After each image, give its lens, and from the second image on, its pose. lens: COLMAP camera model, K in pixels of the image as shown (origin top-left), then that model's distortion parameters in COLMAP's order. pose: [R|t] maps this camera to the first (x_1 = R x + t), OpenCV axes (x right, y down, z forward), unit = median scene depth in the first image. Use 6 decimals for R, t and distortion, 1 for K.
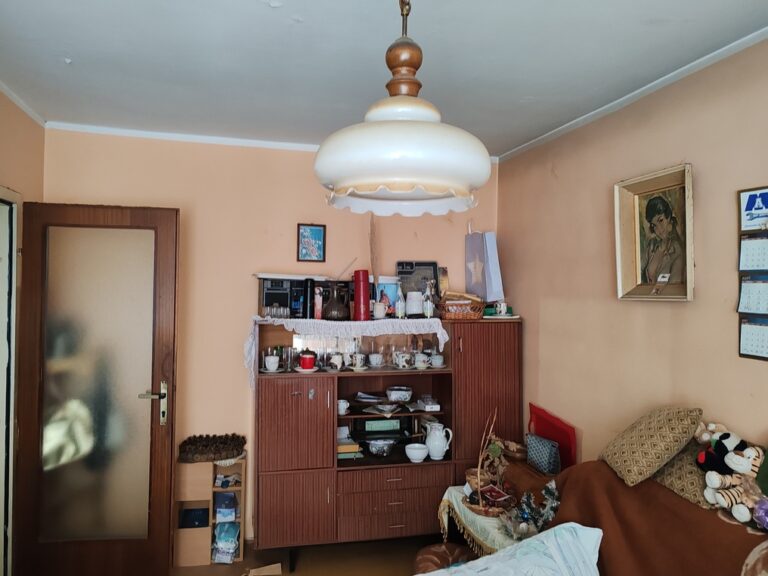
lens RADIAL K [[587.9, 0, 388.6], [0, 587.9, 286.7], [0, 0, 1]] dist [0.039342, -0.031824]
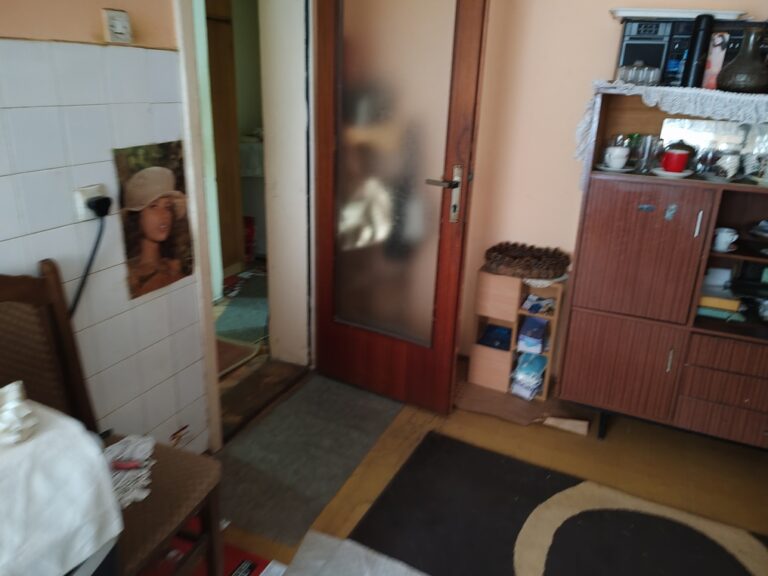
lens RADIAL K [[587.9, 0, 386.6], [0, 587.9, 289.6], [0, 0, 1]] dist [0.039342, -0.031824]
pose [[0.788985, 0.220996, -0.573292, 0.013274], [-0.022889, 0.942998, 0.332011, 0.054608], [0.613986, -0.248829, 0.749070, 0.301946]]
